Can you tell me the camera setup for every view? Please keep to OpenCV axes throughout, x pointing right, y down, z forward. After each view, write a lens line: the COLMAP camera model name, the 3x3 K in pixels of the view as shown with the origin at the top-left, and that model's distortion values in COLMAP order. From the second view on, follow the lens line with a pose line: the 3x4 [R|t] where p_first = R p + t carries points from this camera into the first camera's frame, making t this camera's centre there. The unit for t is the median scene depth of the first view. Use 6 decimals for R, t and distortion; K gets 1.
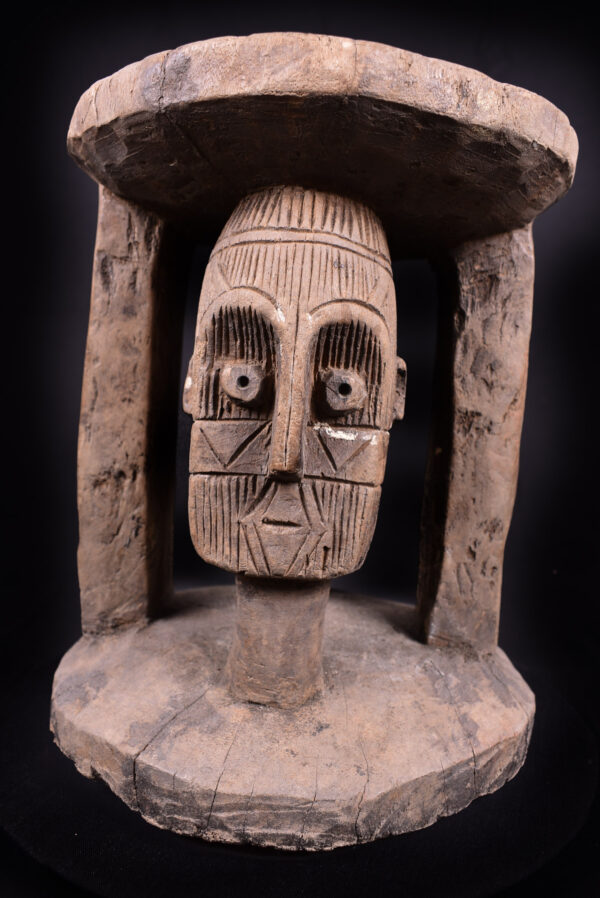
lens RADIAL K [[764.0, 0, 300.0], [0, 764.0, 449.0], [0, 0, 1]] dist [-0.096153, 0.010708]
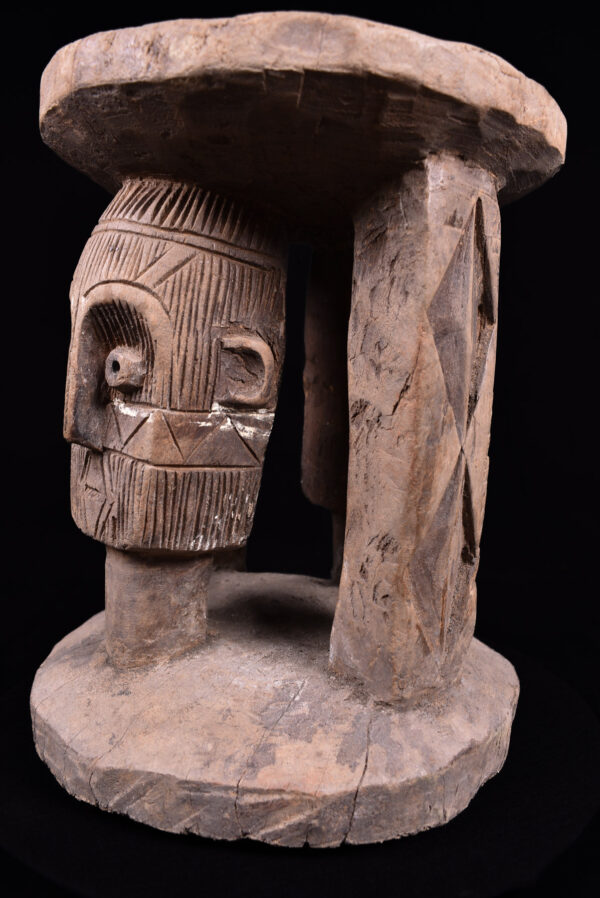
lens RADIAL K [[764.0, 0, 300.0], [0, 764.0, 449.0], [0, 0, 1]] dist [-0.096153, 0.010708]
pose [[0.677532, 0.069369, -0.732214, 0.891368], [-0.086581, 0.996143, 0.014258, -0.002075], [0.730379, 0.053736, 0.680925, 0.432476]]
